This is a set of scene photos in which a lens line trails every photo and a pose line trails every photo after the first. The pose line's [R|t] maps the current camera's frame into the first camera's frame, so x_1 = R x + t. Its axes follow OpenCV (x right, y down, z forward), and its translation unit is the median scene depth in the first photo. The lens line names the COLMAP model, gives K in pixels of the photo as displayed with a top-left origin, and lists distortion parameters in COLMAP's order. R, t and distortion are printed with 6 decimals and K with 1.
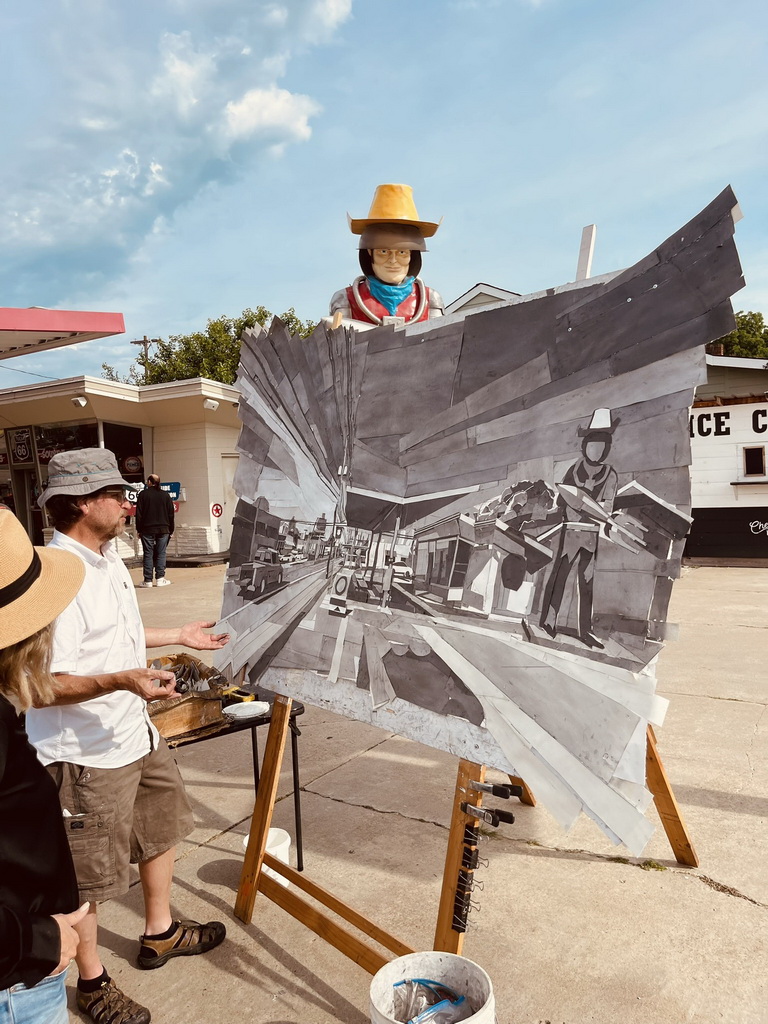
lens RADIAL K [[780.2, 0, 384.0], [0, 780.2, 512.0], [0, 0, 1]] dist [0.059413, -0.091094]
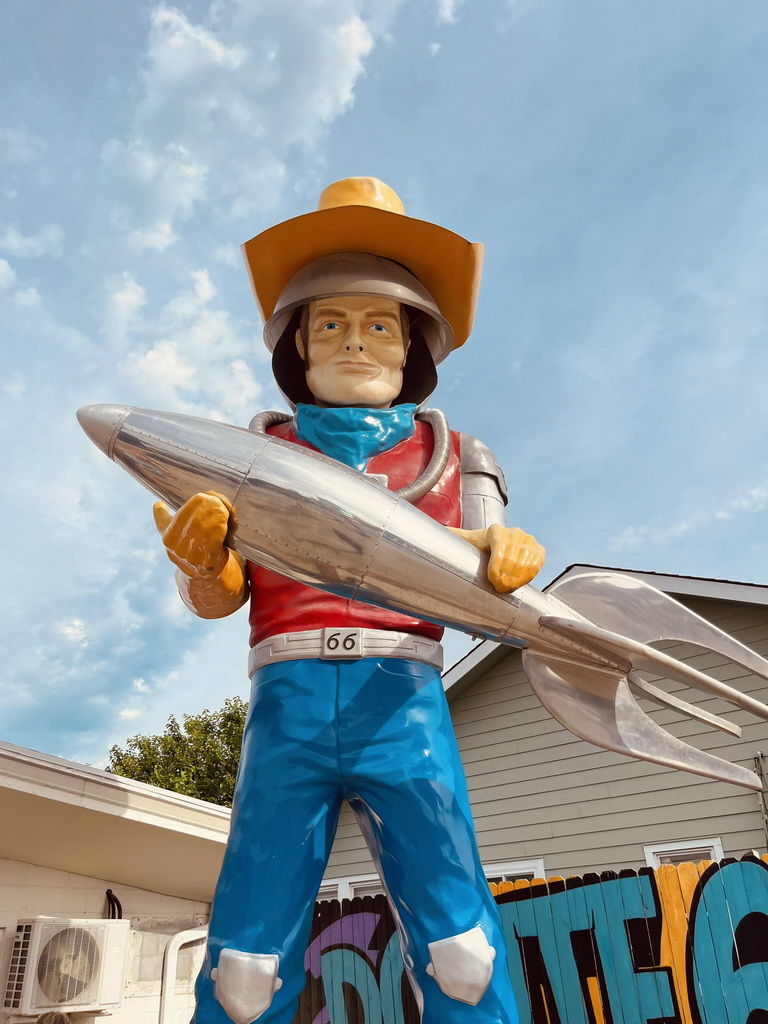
lens RADIAL K [[780.2, 0, 384.0], [0, 780.2, 512.0], [0, 0, 1]] dist [0.059413, -0.091094]
pose [[0.996265, -0.038627, -0.077225, 0.050093], [-0.007786, 0.850526, -0.525875, -0.057363], [0.085995, 0.524512, 0.847049, 0.713143]]
